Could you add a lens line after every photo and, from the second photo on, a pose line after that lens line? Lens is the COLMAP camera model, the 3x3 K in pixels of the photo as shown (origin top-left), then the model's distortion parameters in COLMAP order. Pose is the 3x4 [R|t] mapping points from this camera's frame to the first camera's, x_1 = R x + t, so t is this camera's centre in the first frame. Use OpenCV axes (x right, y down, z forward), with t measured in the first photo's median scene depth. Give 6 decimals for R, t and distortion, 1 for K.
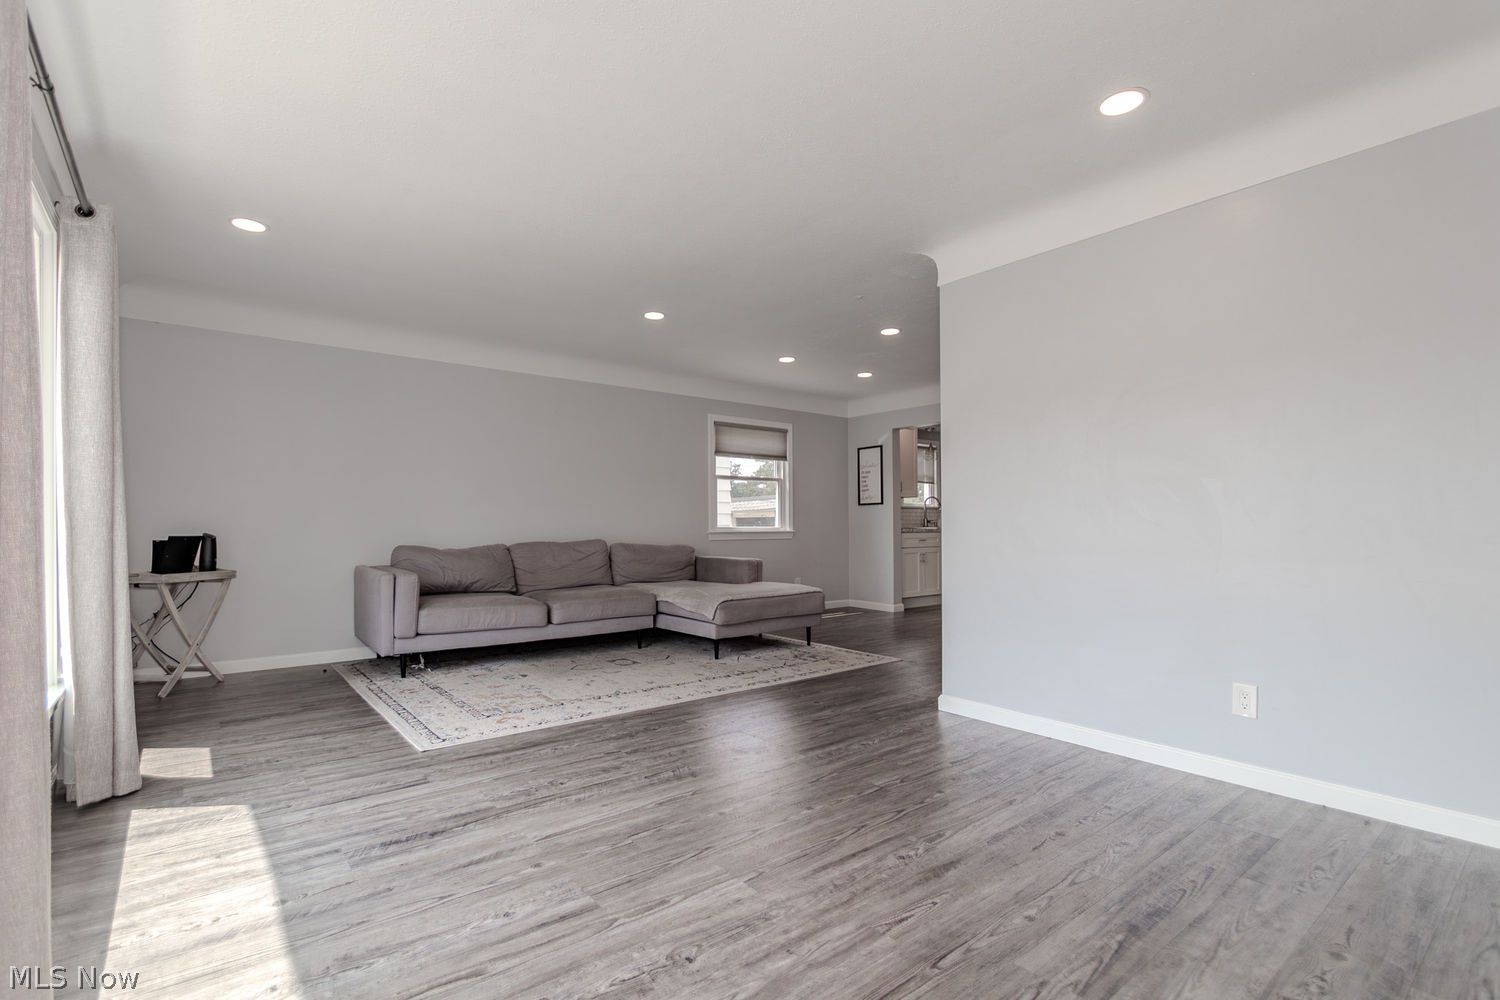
lens RADIAL K [[694.2, 0, 736.2], [0, 694.2, 513.0], [0, 0, 1]] dist [0.001933, 0.000136]
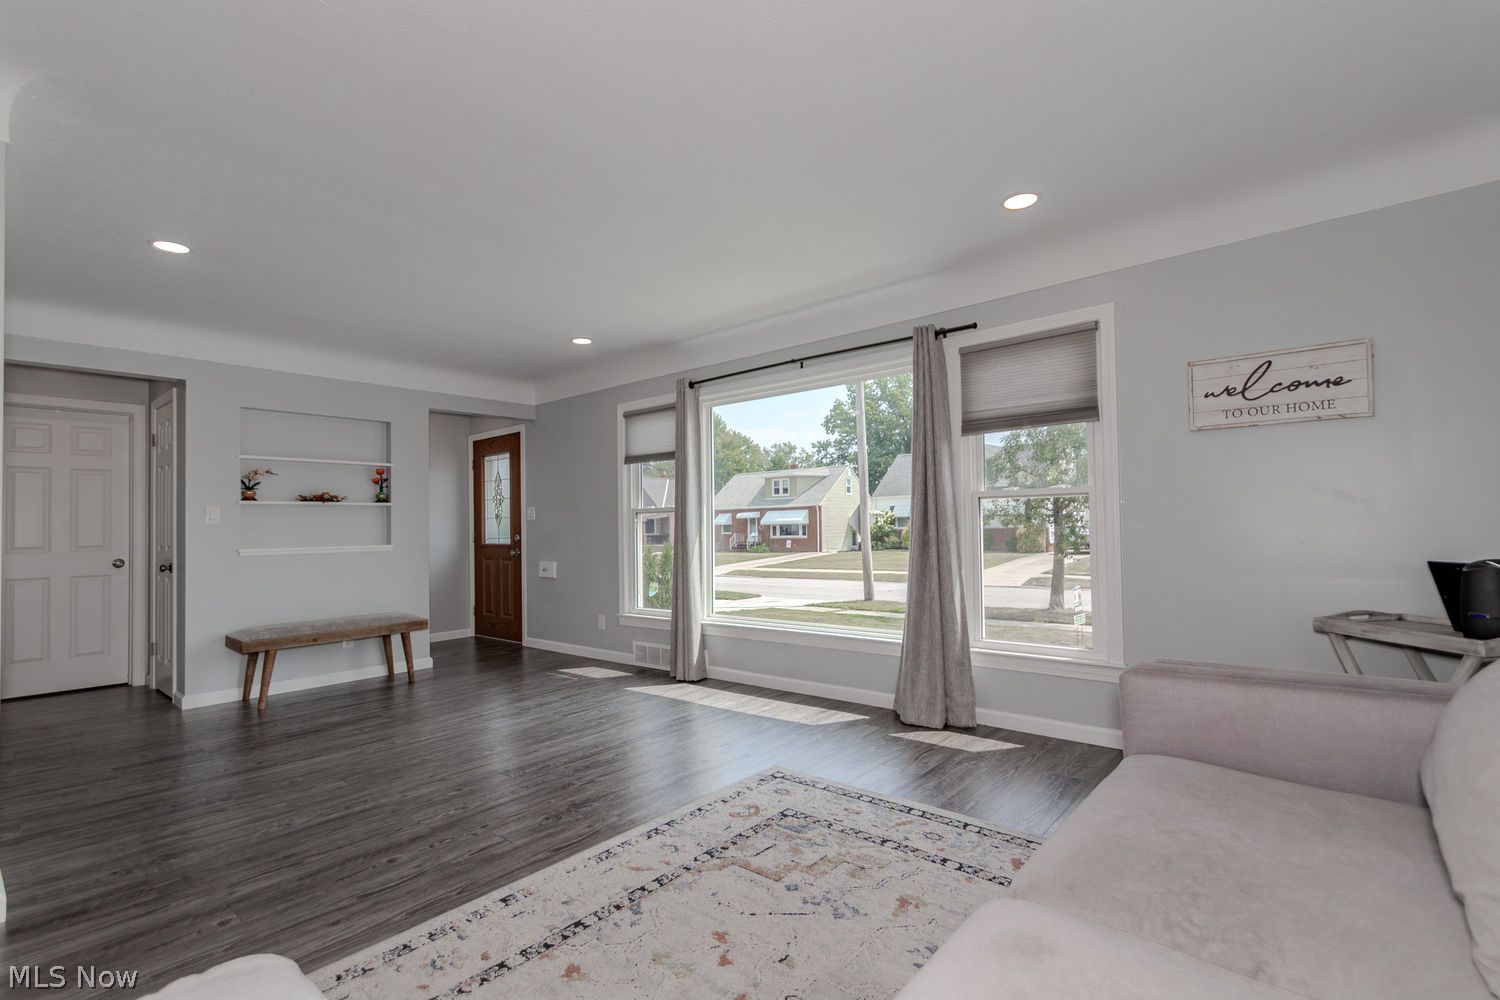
lens RADIAL K [[694.2, 0, 750.0], [0, 694.2, 500.0], [0, 0, 1]] dist [0.003032, 0.000408]
pose [[-0.979011, 0.013683, -0.203348, -0.193563], [0.025775, 0.998045, -0.056935, 0.001169], [0.202171, -0.060981, -0.977450, 1.894917]]
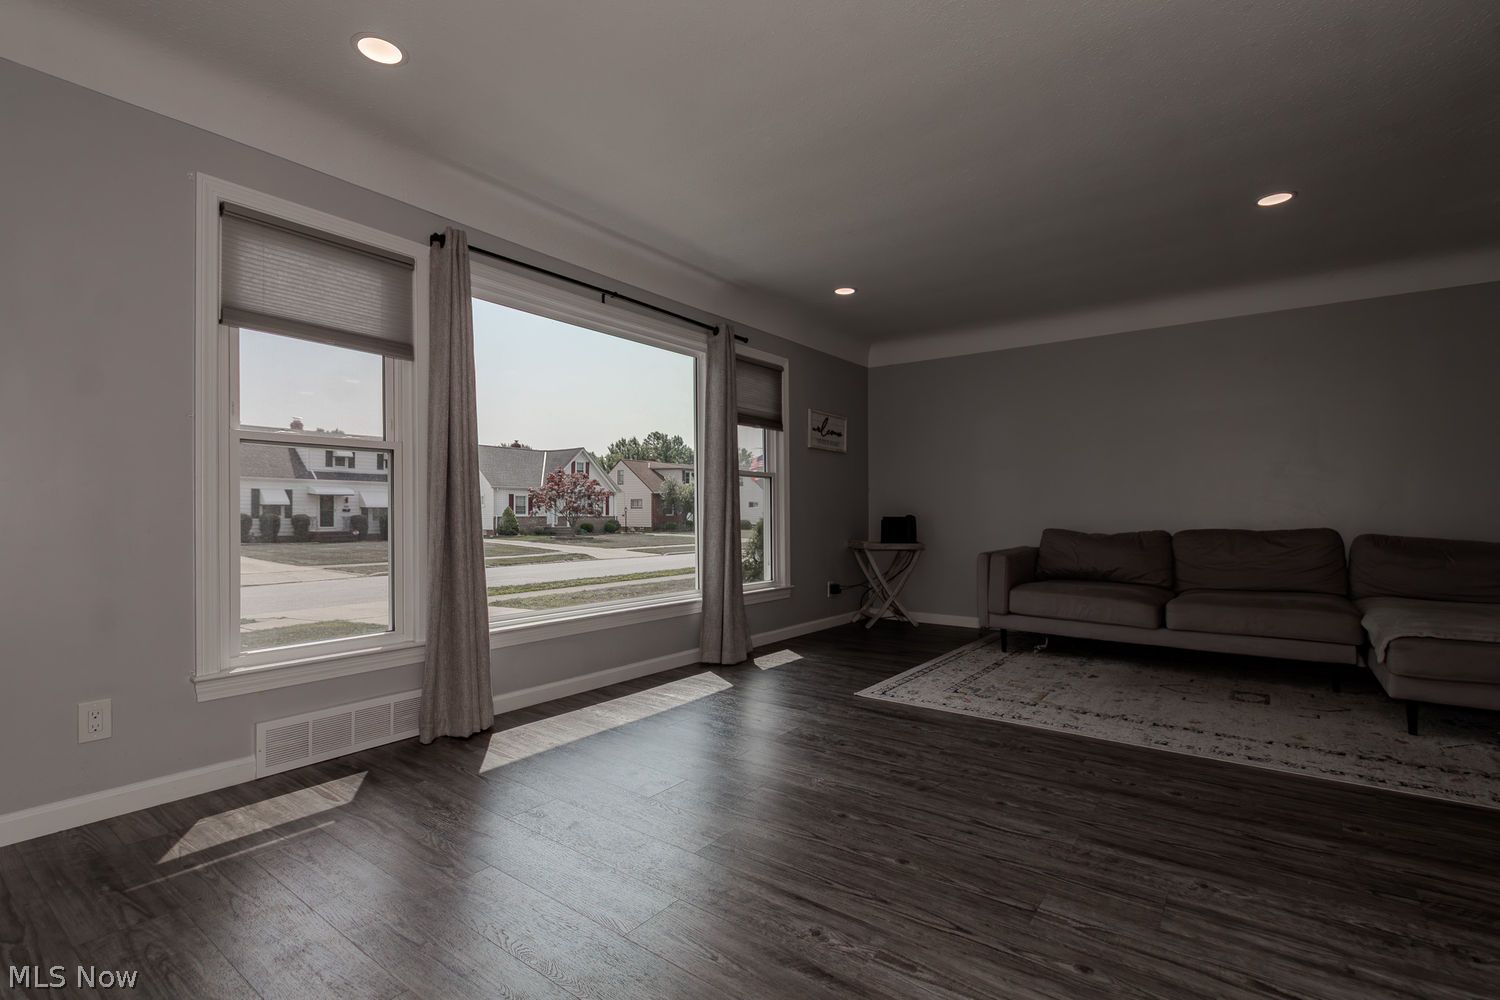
lens RADIAL K [[694.2, 0, 736.2], [0, 694.2, 513.0], [0, 0, 1]] dist [0.001933, 0.000136]
pose [[0.249579, 0.002686, -0.968351, 0.621404], [0.018109, 0.999808, 0.007441, 0.012117], [0.968185, -0.019393, 0.249483, 0.467739]]
